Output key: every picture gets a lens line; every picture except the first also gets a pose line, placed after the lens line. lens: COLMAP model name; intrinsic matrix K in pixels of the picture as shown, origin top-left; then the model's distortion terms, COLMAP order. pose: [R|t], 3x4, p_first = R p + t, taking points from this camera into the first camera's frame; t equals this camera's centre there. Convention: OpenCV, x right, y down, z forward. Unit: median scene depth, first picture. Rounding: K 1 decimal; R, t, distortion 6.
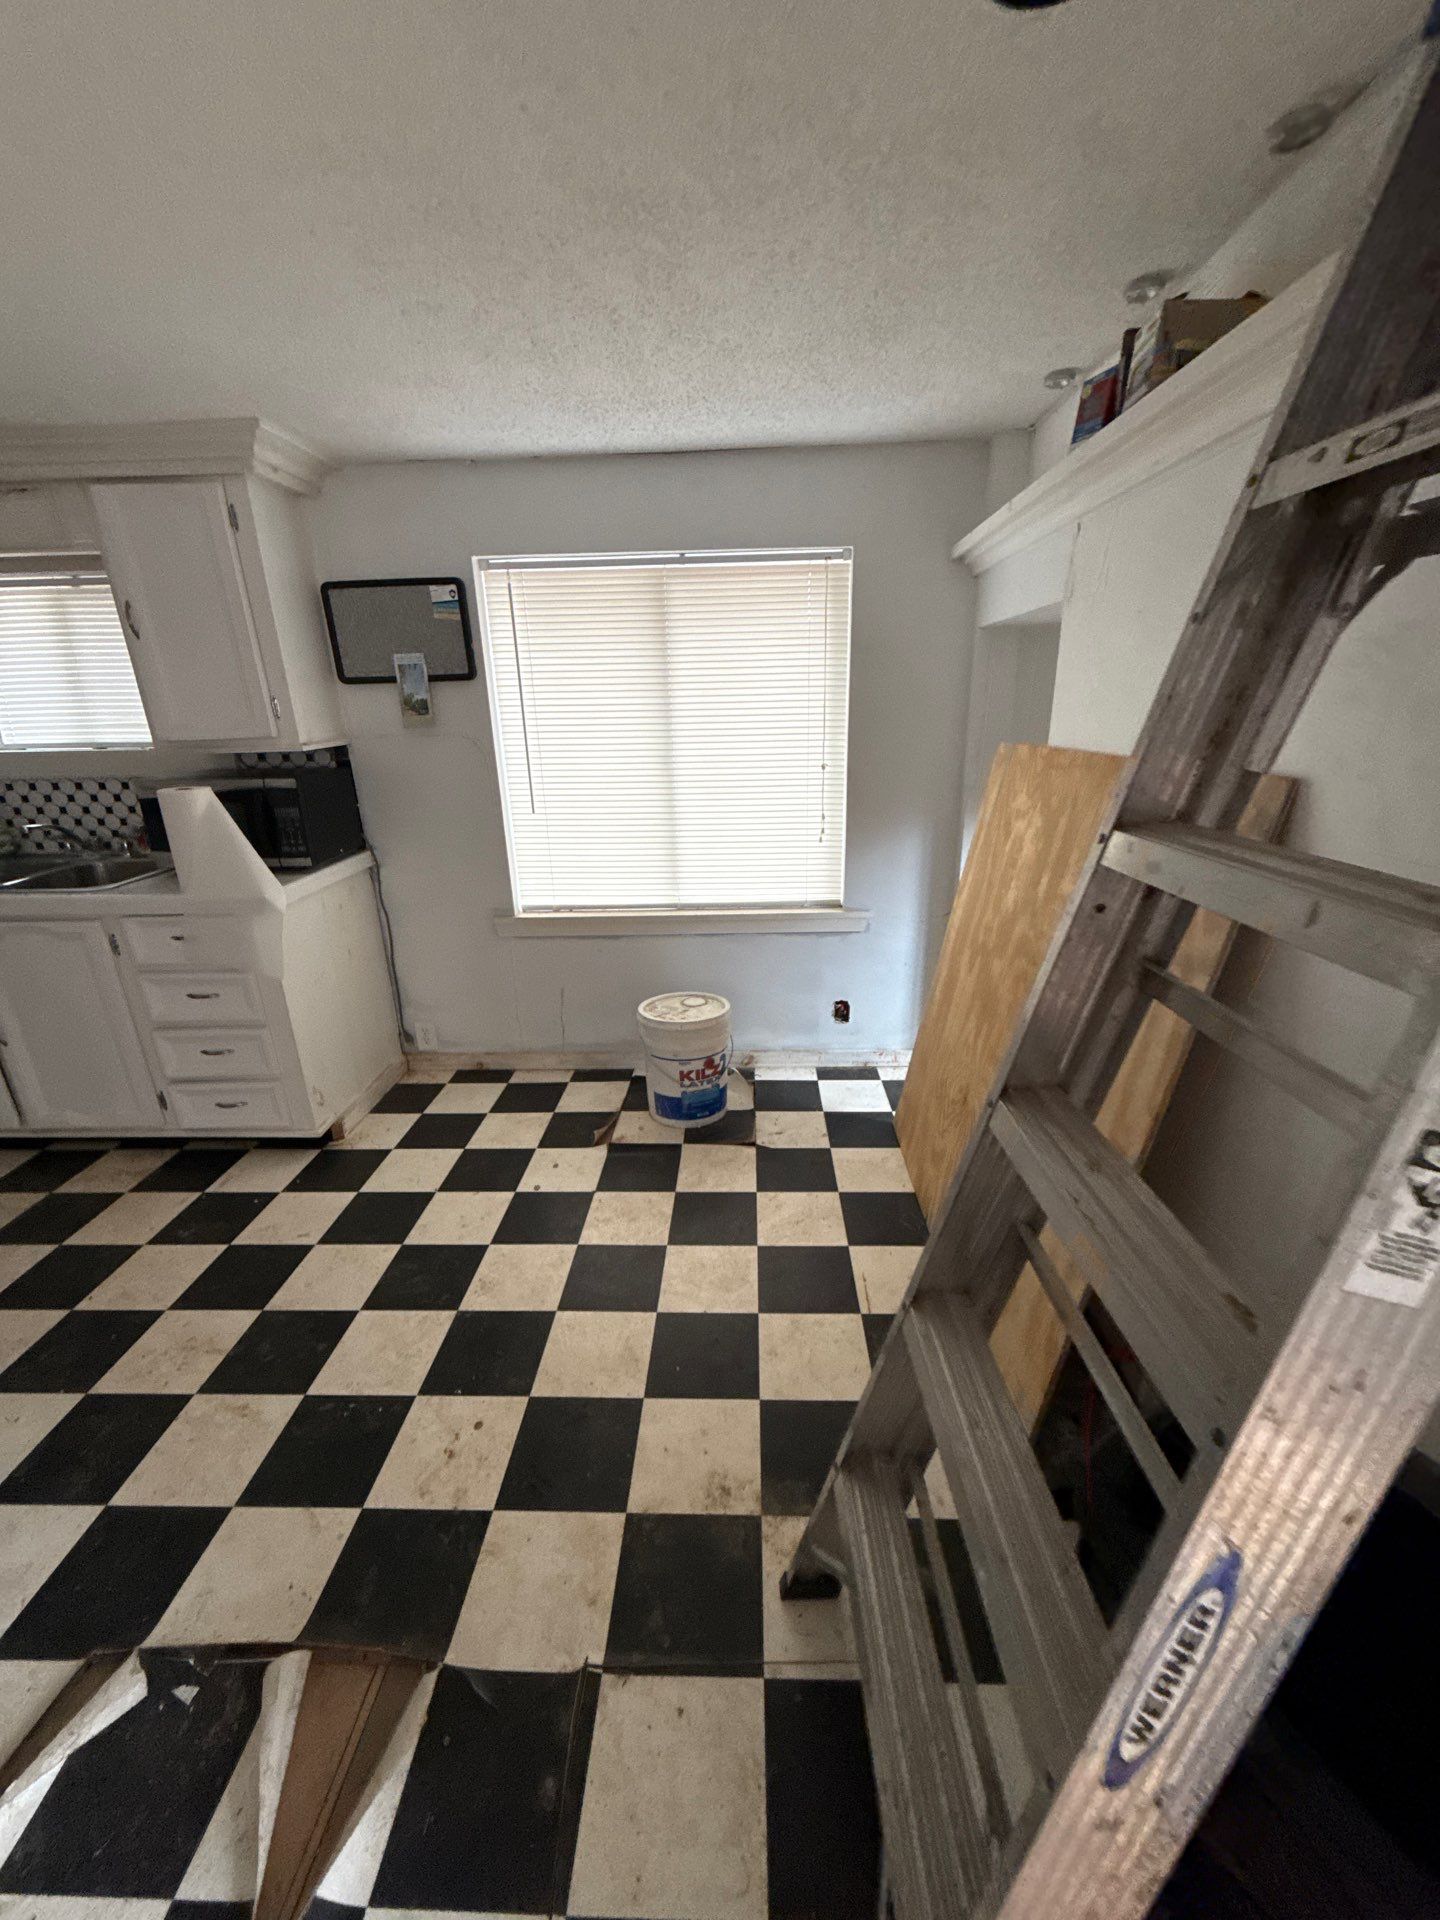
lens RADIAL K [[763.0, 0, 720.0], [0, 763.0, 960.0], [0, 0, 1]] dist [0.000876, -0.000093]
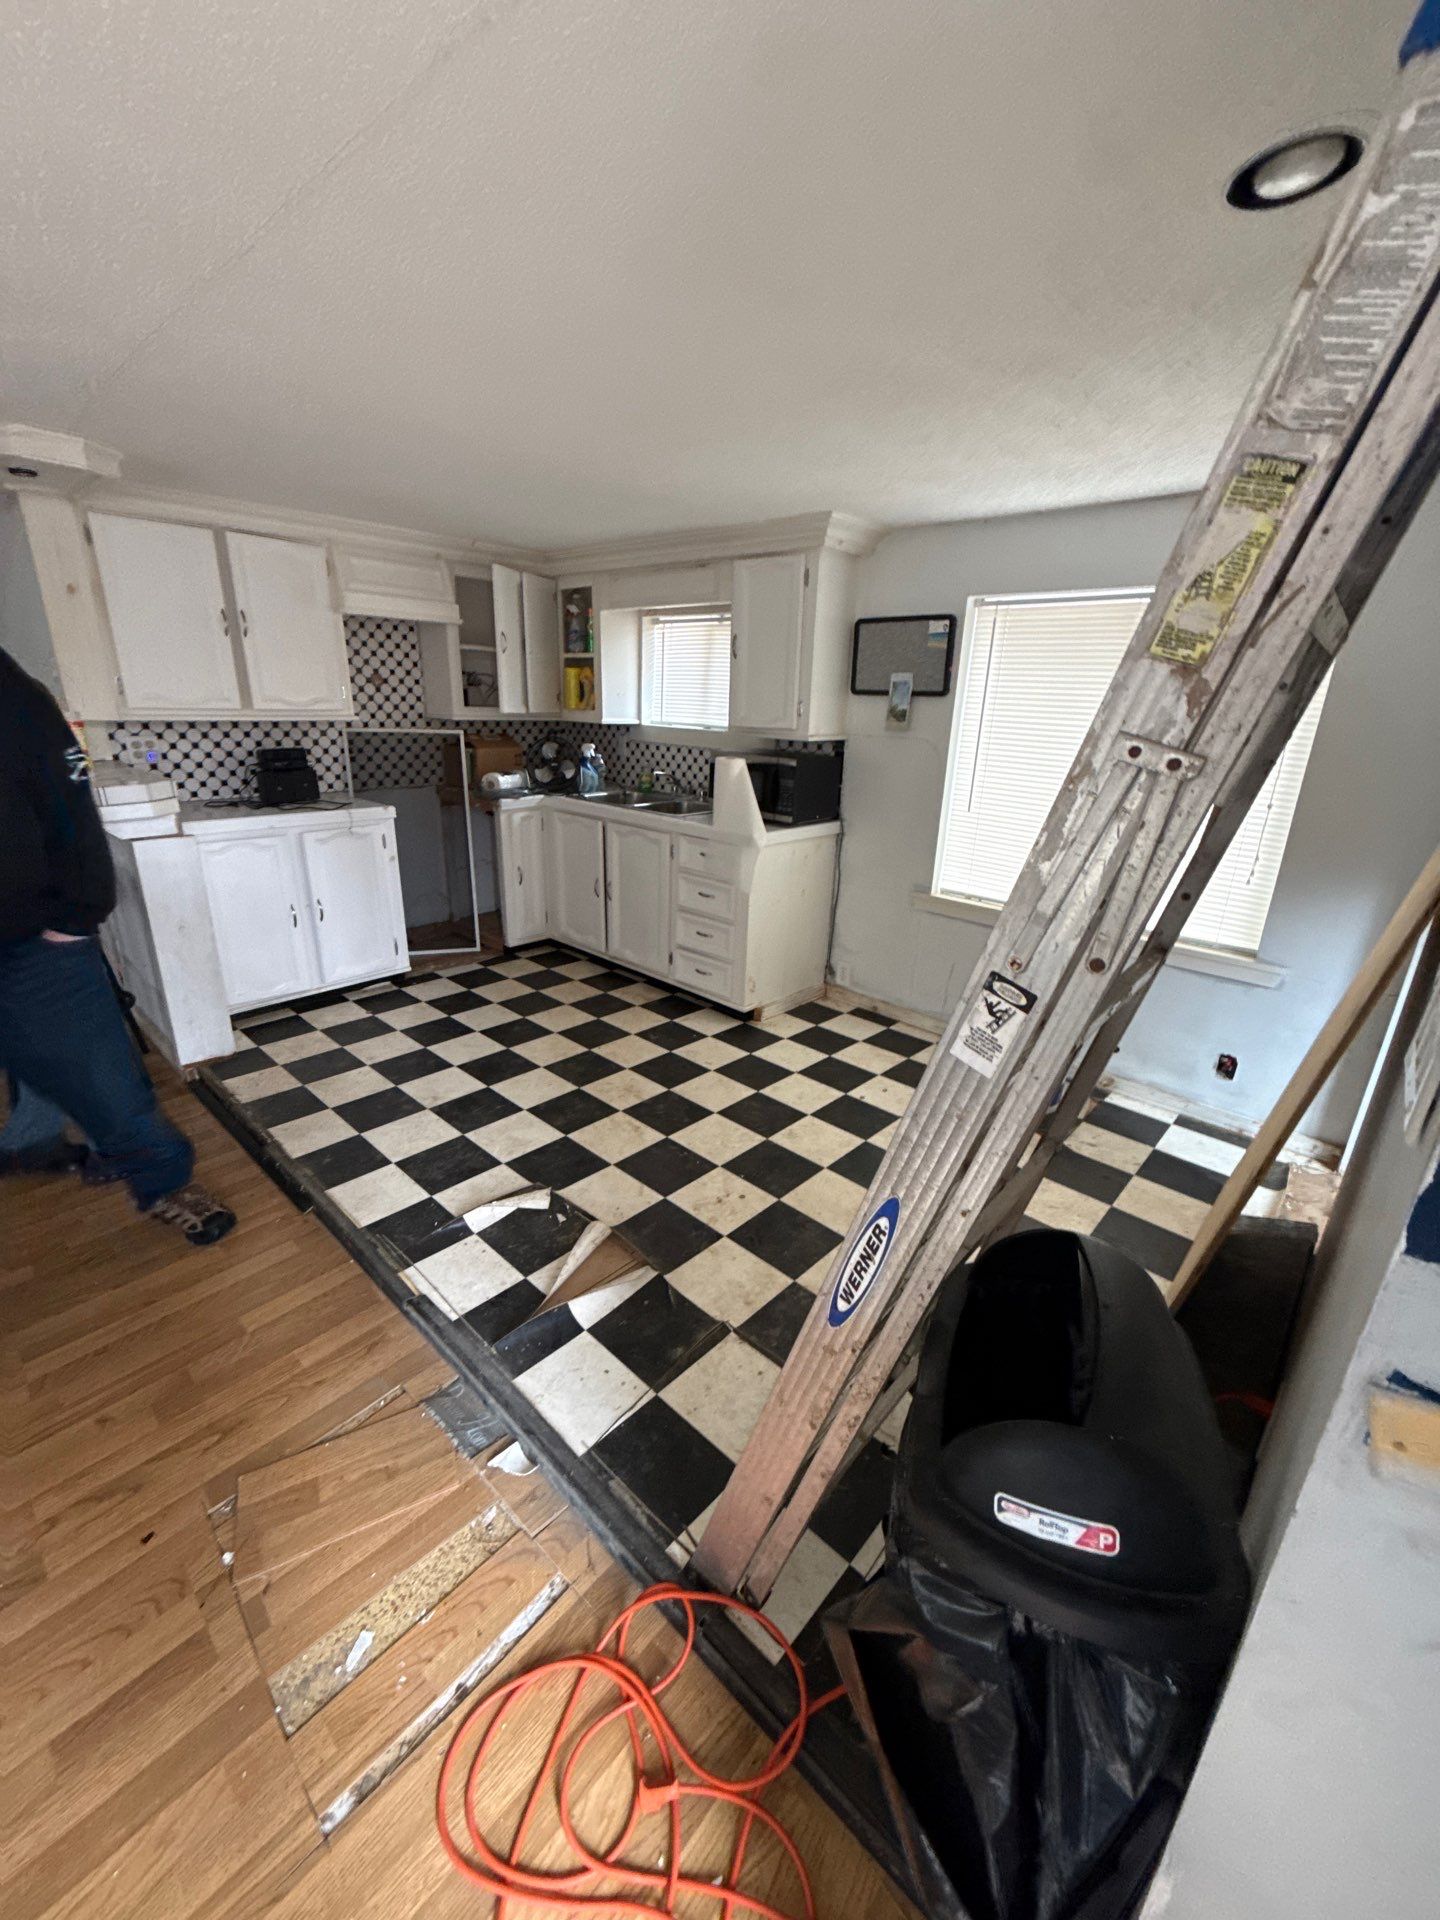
lens RADIAL K [[763.0, 0, 720.0], [0, 763.0, 960.0], [0, 0, 1]] dist [0.000876, -0.000093]
pose [[0.755399, 0.260197, -0.601390, 0.276281], [-0.266586, 0.960428, 0.080683, 0.040198], [0.598586, 0.099374, 0.794871, -0.162296]]
